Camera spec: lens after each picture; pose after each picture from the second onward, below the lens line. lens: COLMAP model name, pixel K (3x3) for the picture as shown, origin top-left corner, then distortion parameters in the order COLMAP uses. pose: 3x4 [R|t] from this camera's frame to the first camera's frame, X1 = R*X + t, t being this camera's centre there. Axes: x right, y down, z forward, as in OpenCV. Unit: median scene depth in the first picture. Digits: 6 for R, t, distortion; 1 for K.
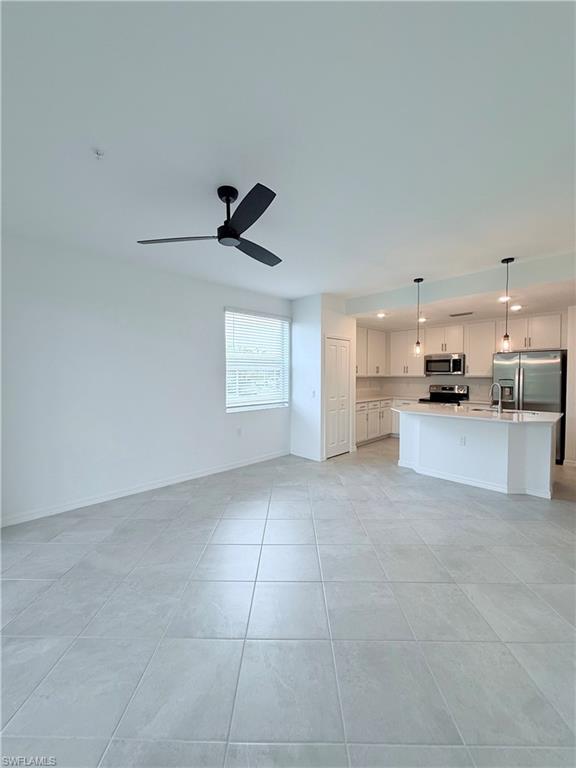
lens RADIAL K [[304.5, 0, 288.0], [0, 304.5, 384.0], [0, 0, 1]] dist [0.002379, 0.000214]
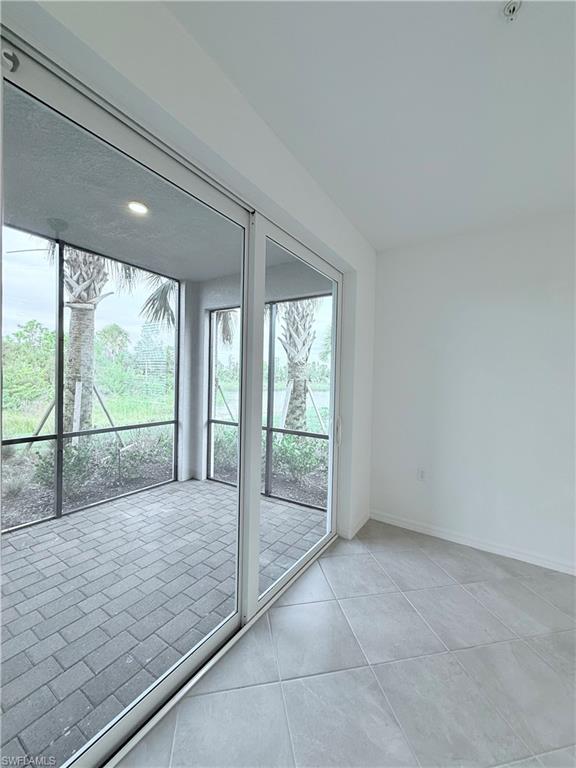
lens RADIAL K [[307.1, 0, 286.5], [0, 307.1, 381.7], [0, 0, 1]] dist [-0.000177, 0.000164]
pose [[0.208346, 0.019345, -0.977864, -0.035913], [-0.054658, 0.998472, 0.008107, -0.004724], [0.976527, 0.051758, 0.209085, 0.146946]]
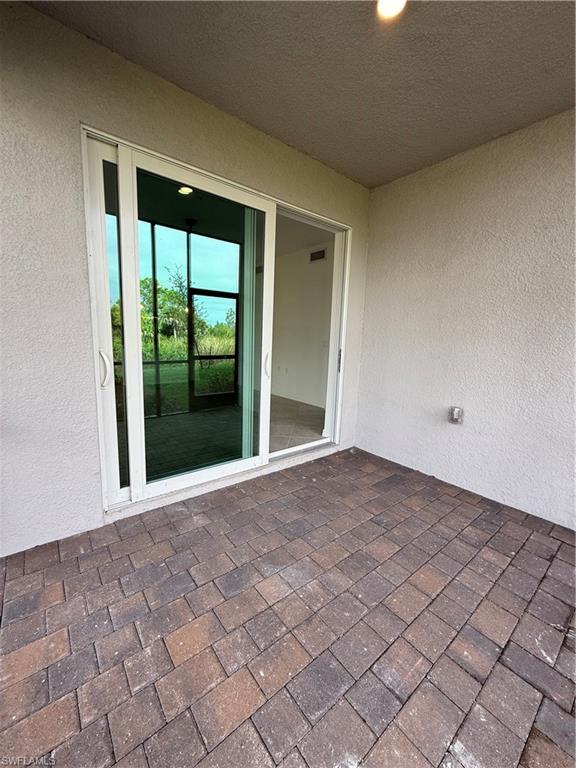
lens RADIAL K [[307.1, 0, 286.5], [0, 307.1, 381.7], [0, 0, 1]] dist [-0.000177, 0.000164]
pose [[0.092264, -0.140255, 0.985807, -0.825777], [-0.002365, 0.989996, 0.141072, 0.033414], [-0.995732, -0.015347, 0.091010, 0.079844]]
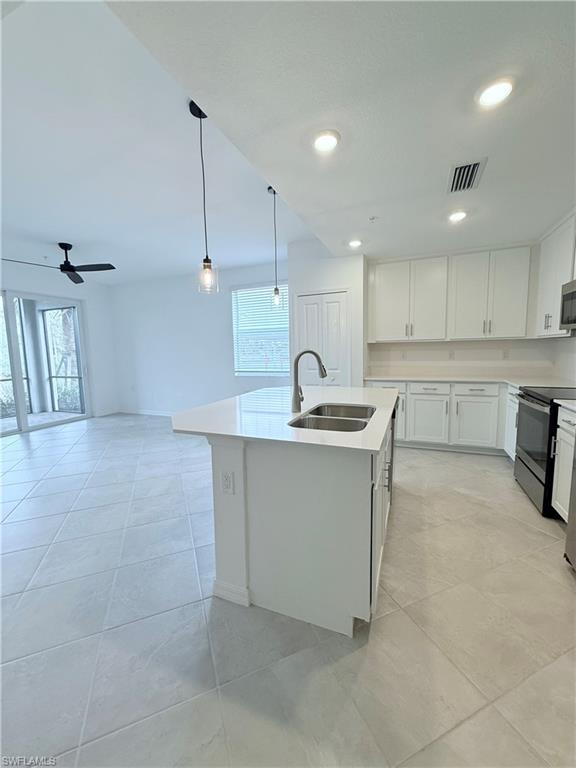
lens RADIAL K [[307.1, 0, 286.5], [0, 307.1, 381.7], [0, 0, 1]] dist [-0.000177, 0.000164]
pose [[0.389275, 0.089140, -0.916798, 0.788564], [-0.007665, 0.995586, 0.093545, 0.001724], [0.921090, -0.029387, 0.388239, 0.557260]]
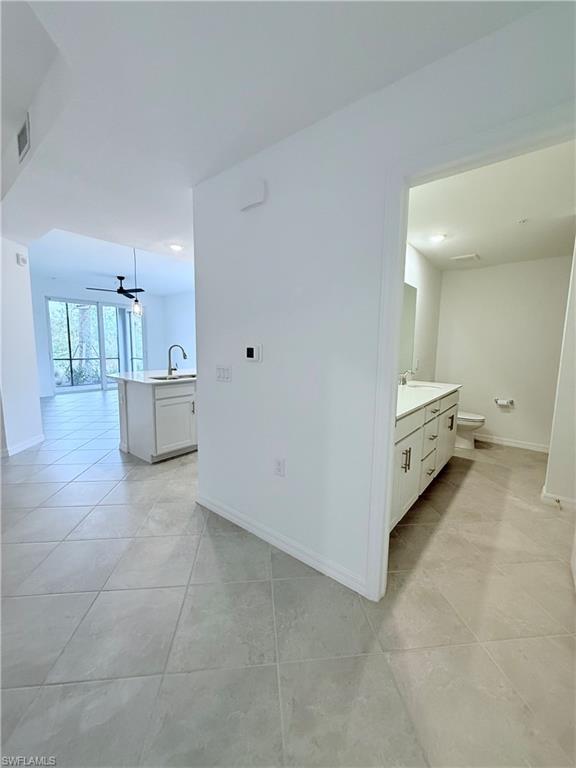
lens RADIAL K [[307.1, 0, 286.5], [0, 307.1, 381.7], [0, 0, 1]] dist [-0.000177, 0.000164]
pose [[0.112401, 0.121065, -0.986260, 1.191427], [-0.048741, 0.992027, 0.116218, -0.011594], [0.992467, 0.035008, 0.117405, 0.874705]]
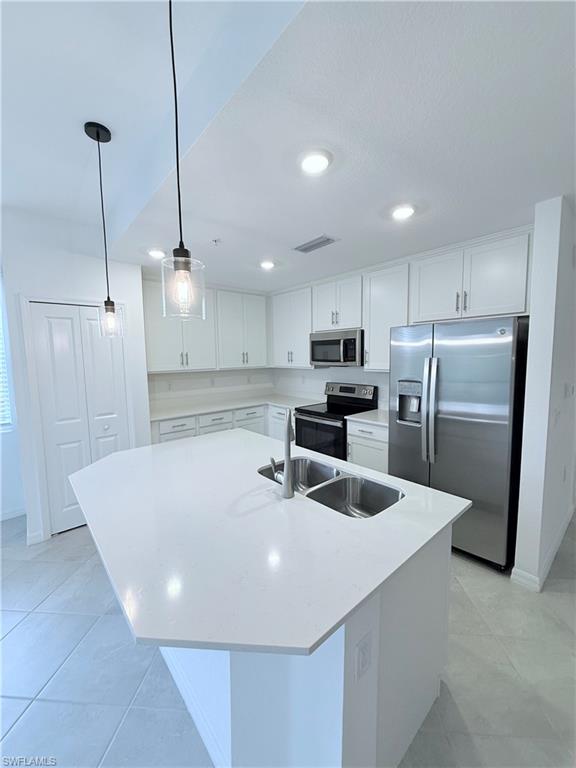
lens RADIAL K [[307.1, 0, 286.5], [0, 307.1, 381.7], [0, 0, 1]] dist [-0.000177, 0.000164]
pose [[0.997699, -0.009145, -0.067174, 0.502209], [0.013086, 0.998204, 0.058468, -0.039908], [0.066519, -0.059213, 0.996027, 0.455863]]
